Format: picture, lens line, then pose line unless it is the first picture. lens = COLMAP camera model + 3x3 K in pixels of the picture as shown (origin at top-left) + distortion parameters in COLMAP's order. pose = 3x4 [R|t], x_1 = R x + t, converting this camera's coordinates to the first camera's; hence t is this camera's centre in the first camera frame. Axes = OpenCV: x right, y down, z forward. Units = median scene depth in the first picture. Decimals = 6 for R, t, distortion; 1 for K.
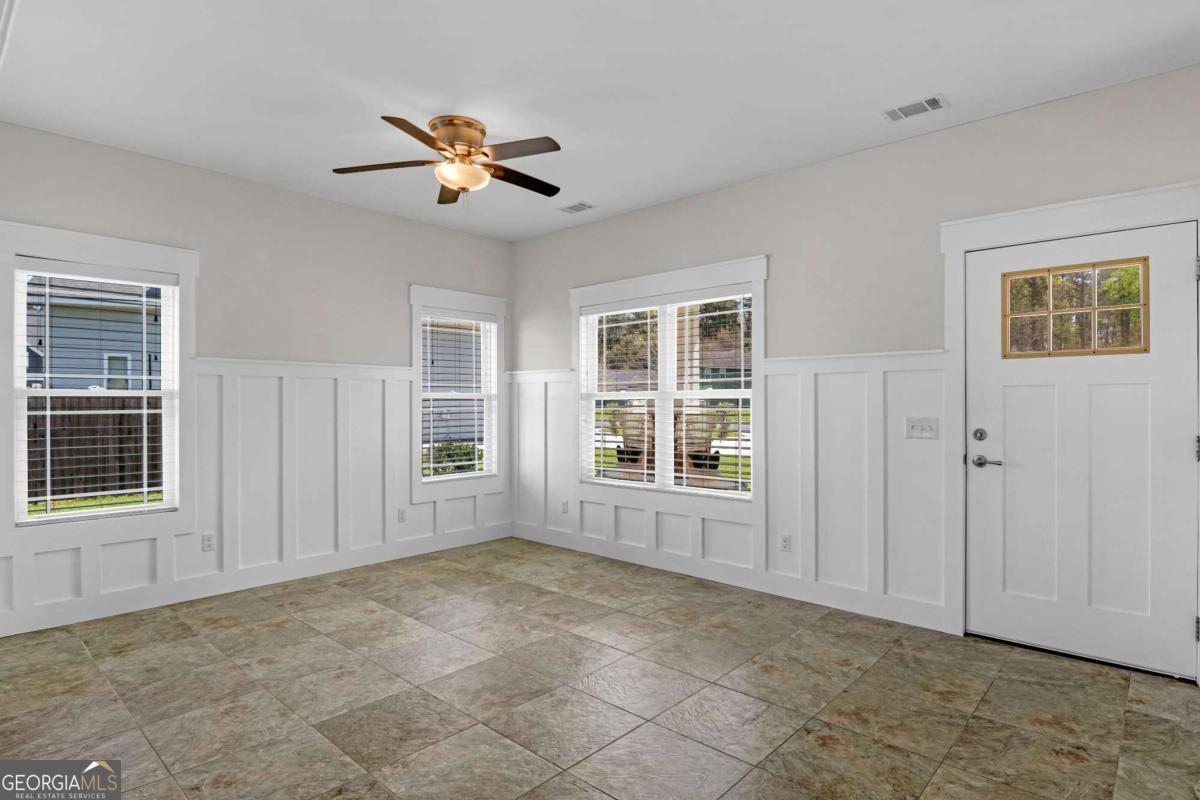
lens RADIAL K [[605.7, 0, 599.1], [0, 605.7, 397.6], [0, 0, 1]] dist [-0.020028, -0.000322]
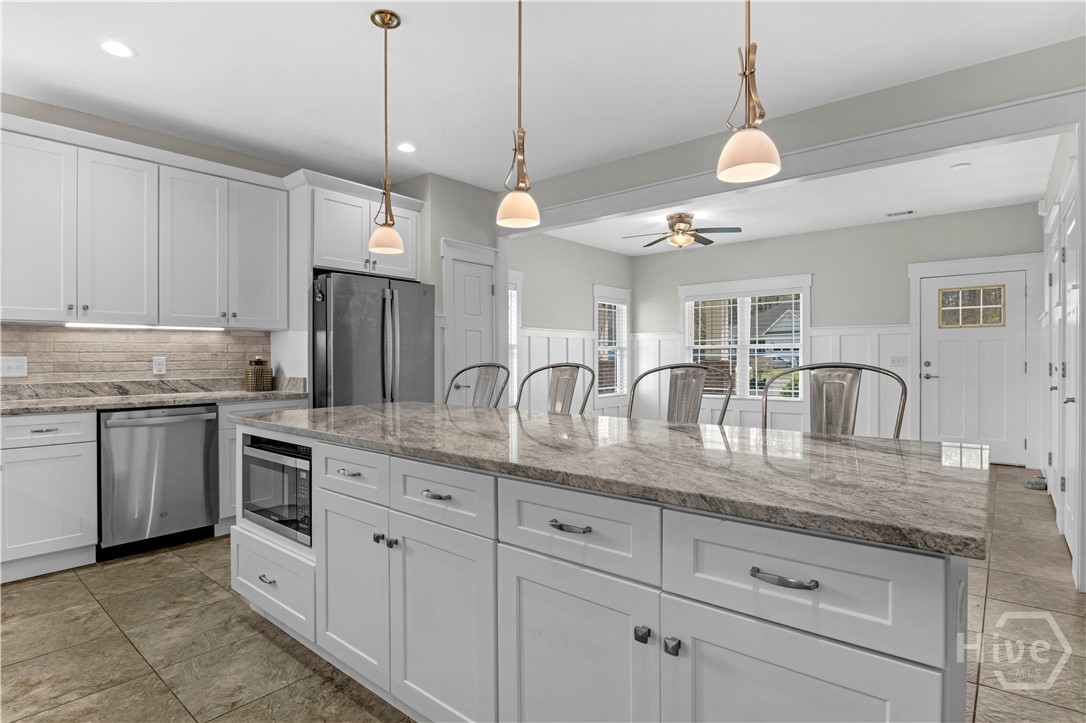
lens RADIAL K [[540.3, 0, 540.9], [0, 540.3, 358.0], [0, 0, 1]] dist [0.005868, -0.013613]
pose [[0.999547, -0.002957, 0.029941, -0.784654], [0.002688, 0.999956, 0.009032, 0.018779], [-0.029966, -0.008947, 0.999511, -0.865347]]
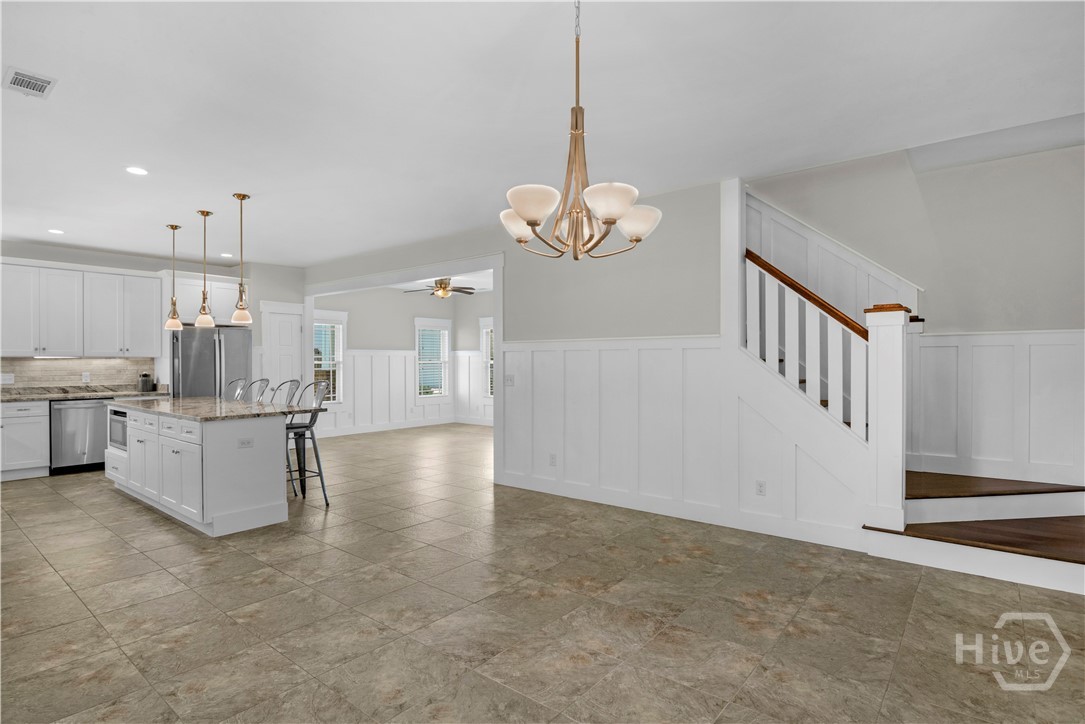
lens RADIAL K [[539.8, 0, 538.0], [0, 539.8, 363.9], [0, 0, 1]] dist [0.005868, -0.013613]
pose [[0.998344, -0.001268, 0.057512, 0.094389], [0.000519, 0.999915, 0.013037, -0.037326], [-0.057524, -0.012985, 0.998260, -1.910091]]
